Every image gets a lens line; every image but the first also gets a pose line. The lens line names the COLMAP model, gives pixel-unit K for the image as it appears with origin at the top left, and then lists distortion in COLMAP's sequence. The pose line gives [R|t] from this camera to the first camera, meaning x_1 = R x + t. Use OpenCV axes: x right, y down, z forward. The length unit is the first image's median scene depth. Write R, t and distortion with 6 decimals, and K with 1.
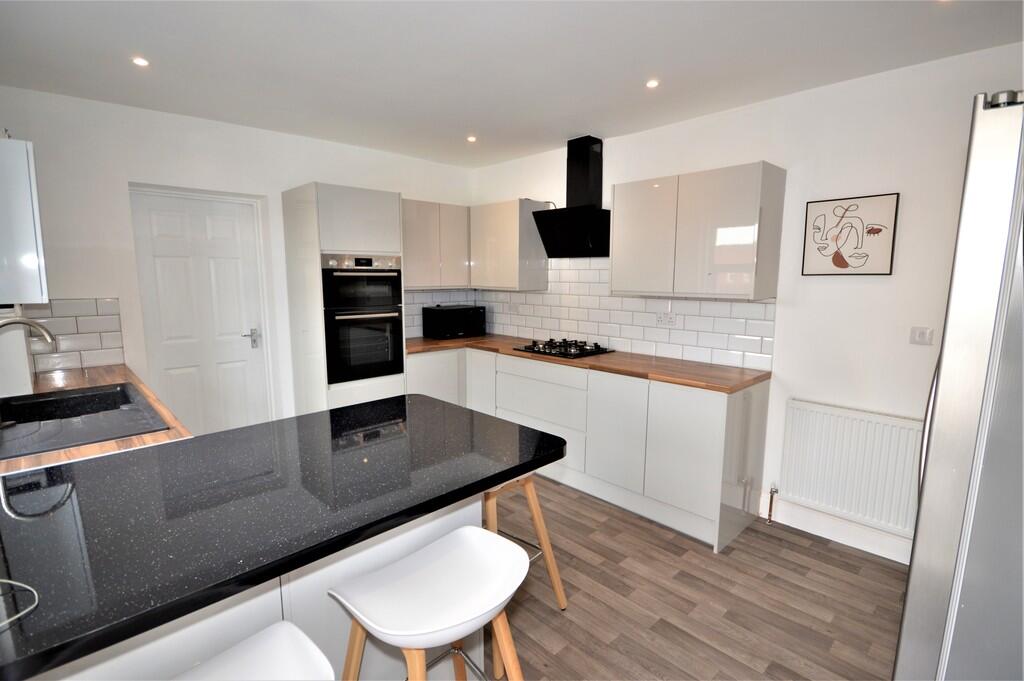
lens RADIAL K [[492.4, 0, 513.7], [0, 492.4, 339.8], [0, 0, 1]] dist [-0.005606, -0.000735]
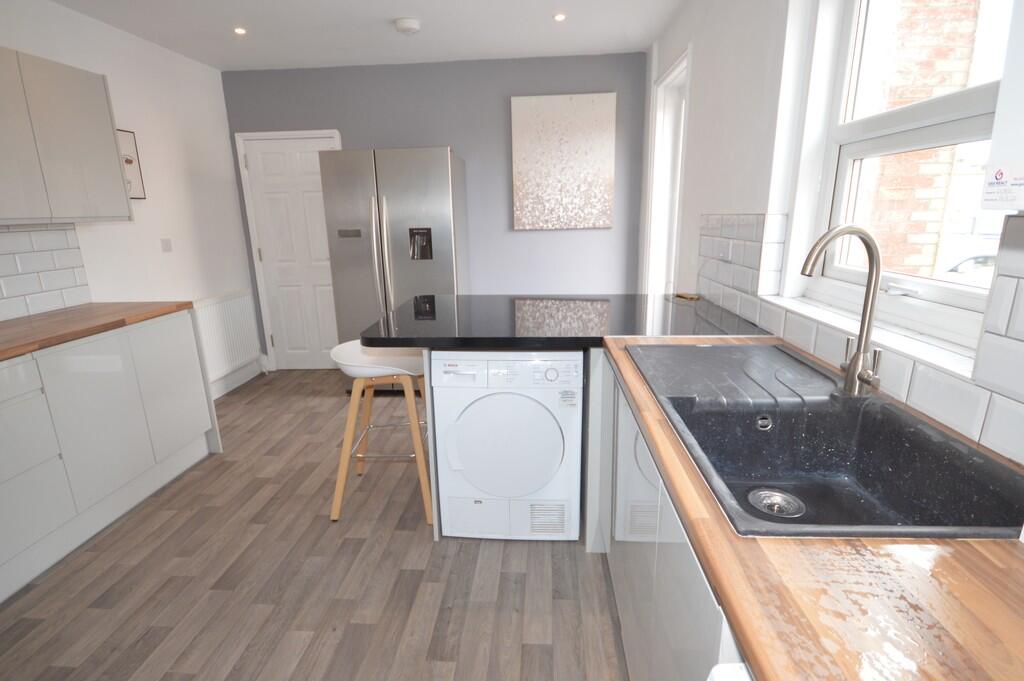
lens RADIAL K [[492.4, 0, 511.5], [0, 492.4, 340.3], [0, 0, 1]] dist [-0.005606, -0.000735]
pose [[-0.668869, -0.180796, 0.721060, -0.772425], [0.118539, 0.931623, 0.343551, -0.104693], [-0.733869, 0.315264, -0.601702, 1.088409]]
